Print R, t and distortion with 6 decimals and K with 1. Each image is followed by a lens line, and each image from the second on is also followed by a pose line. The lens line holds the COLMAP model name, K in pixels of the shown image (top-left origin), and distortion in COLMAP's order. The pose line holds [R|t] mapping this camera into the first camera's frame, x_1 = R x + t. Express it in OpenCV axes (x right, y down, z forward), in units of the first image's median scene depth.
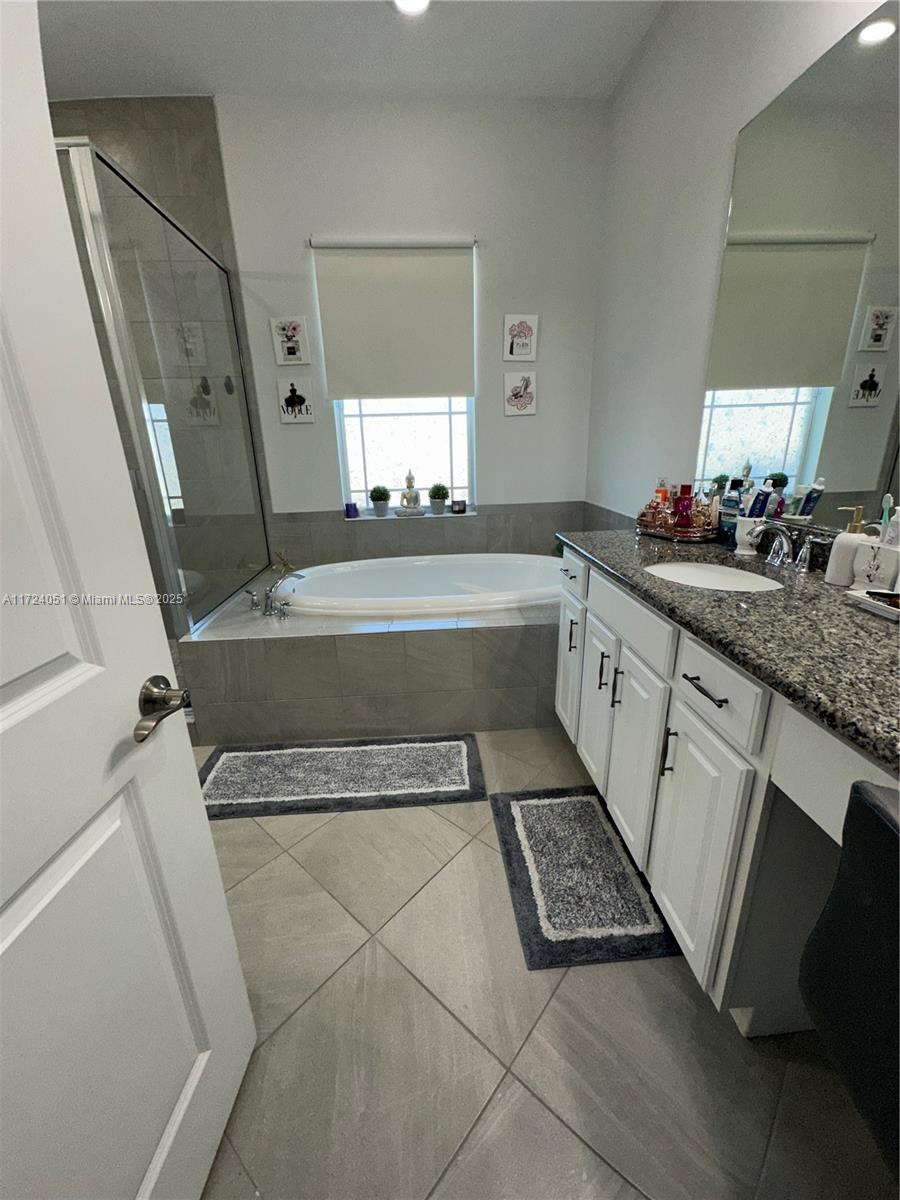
lens RADIAL K [[484.0, 0, 450.5], [0, 484.0, 603.1], [0, 0, 1]] dist [-0.005150, 0.002025]
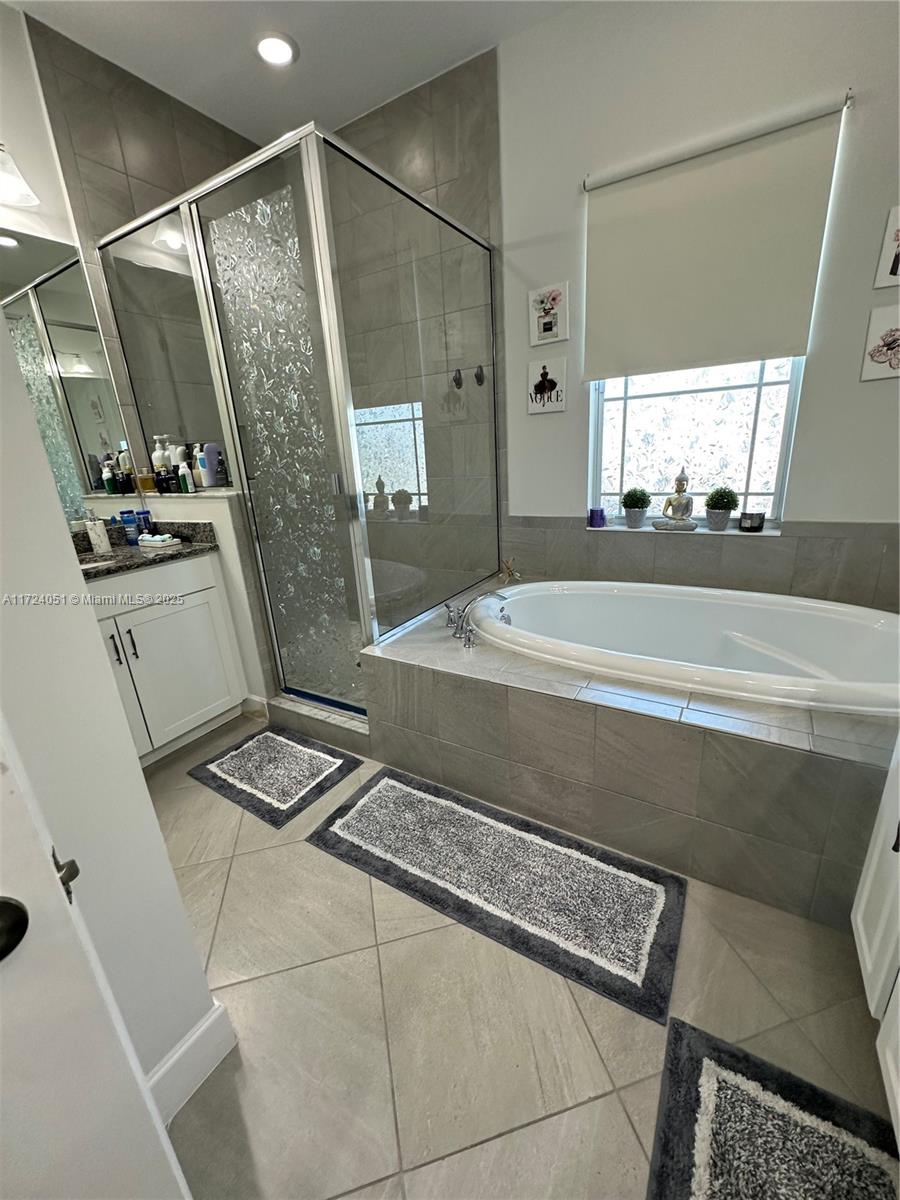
lens RADIAL K [[484.0, 0, 449.7], [0, 484.0, 599.8], [0, 0, 1]] dist [-0.005150, 0.002025]
pose [[0.817953, 0.153270, -0.554492, 0.074584], [-0.145073, 0.987660, 0.059001, -0.078610], [0.556692, 0.032182, 0.830095, 0.226154]]
